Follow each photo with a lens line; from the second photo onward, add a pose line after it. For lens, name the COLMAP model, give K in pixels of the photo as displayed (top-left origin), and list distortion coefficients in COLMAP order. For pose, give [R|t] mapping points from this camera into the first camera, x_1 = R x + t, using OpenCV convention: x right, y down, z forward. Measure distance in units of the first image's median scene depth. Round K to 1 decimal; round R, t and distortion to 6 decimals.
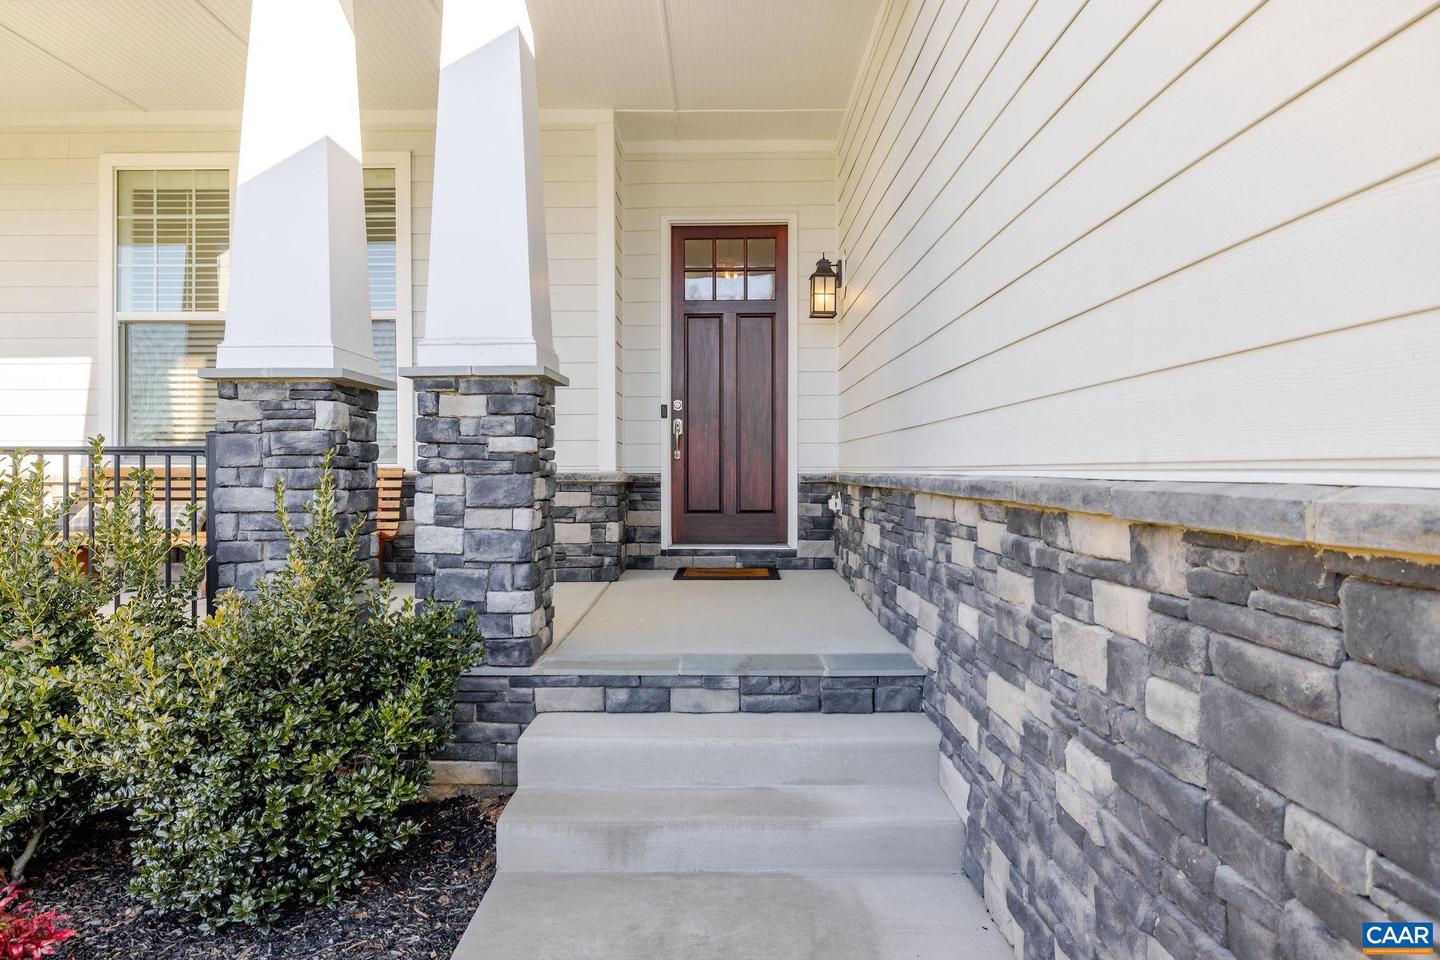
lens RADIAL K [[919.9, 0, 716.8], [0, 919.9, 474.5], [0, 0, 1]] dist [-0.001788, 0.000269]
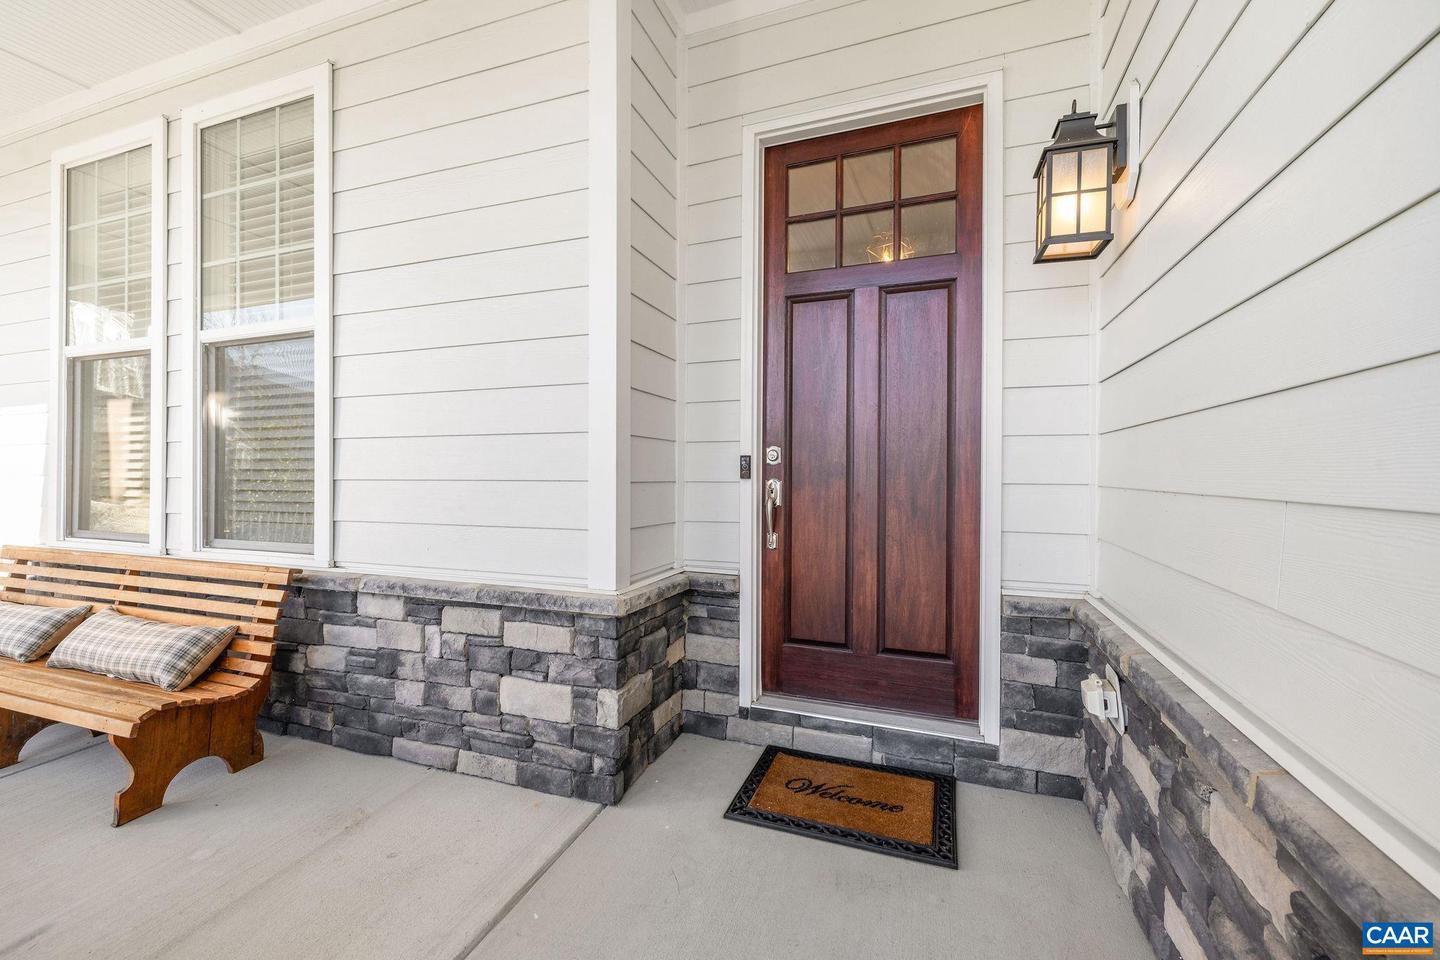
lens RADIAL K [[598.5, 0, 715.3], [0, 598.5, 474.2], [0, 0, 1]] dist [-0.001489, -0.000168]
pose [[0.941470, 0.007044, -0.337023, 0.051094], [-0.008396, 0.999961, -0.002555, -0.063398], [0.336992, 0.005235, 0.941493, 0.644584]]
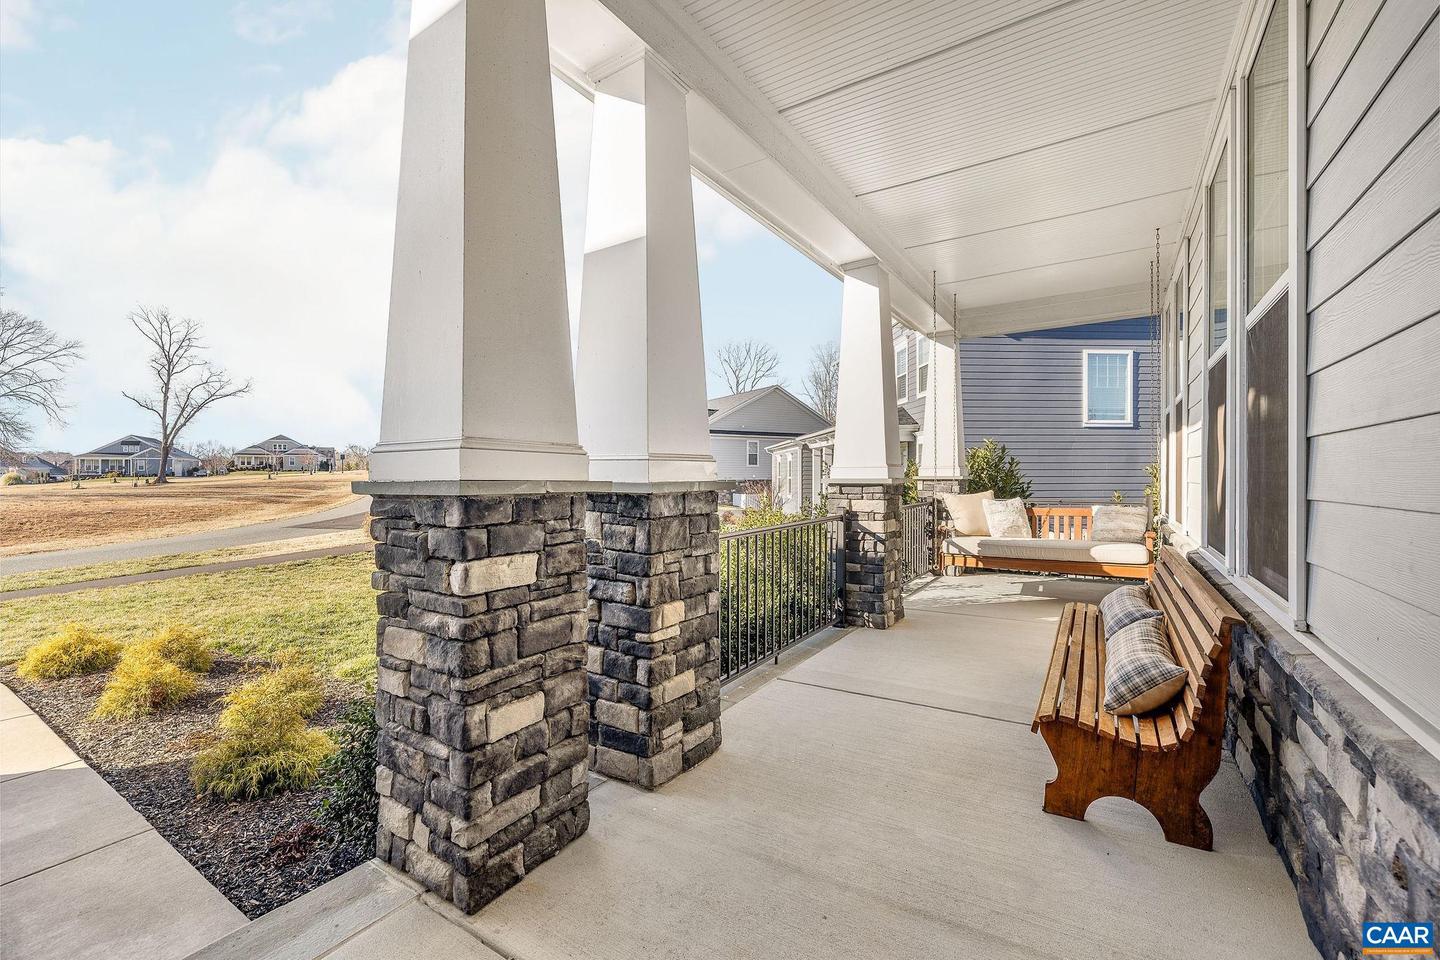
lens RADIAL K [[598.5, 0, 717.8], [0, 598.5, 476.9], [0, 0, 1]] dist [-0.001489, -0.000168]
pose [[-0.538302, 0.002170, -0.842749, 0.038858], [-0.010799, 0.999897, 0.009473, -0.068329], [0.842683, 0.014200, -0.538223, 0.852980]]
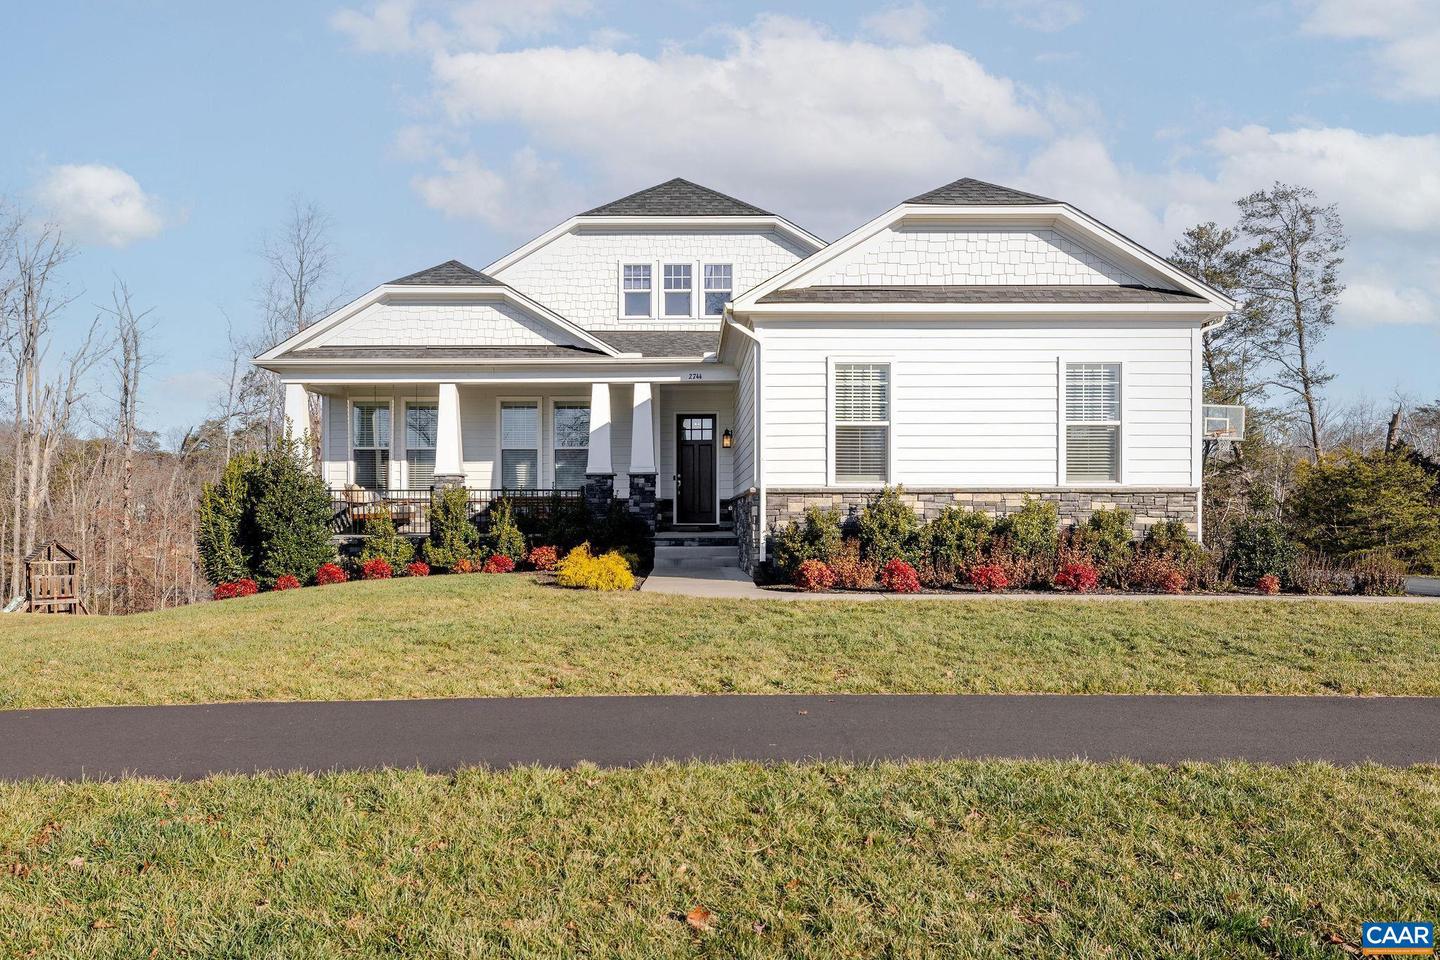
lens RADIAL K [[998.4, 0, 718.9], [0, 998.4, 486.7], [0, 0, 1]] dist [0.000142, -0.000001]
pose [[0.999285, 0.004356, 0.037546, -0.034301], [-0.003090, 0.999427, -0.033702, 0.068265], [-0.037671, 0.033562, 0.998726, -2.216536]]
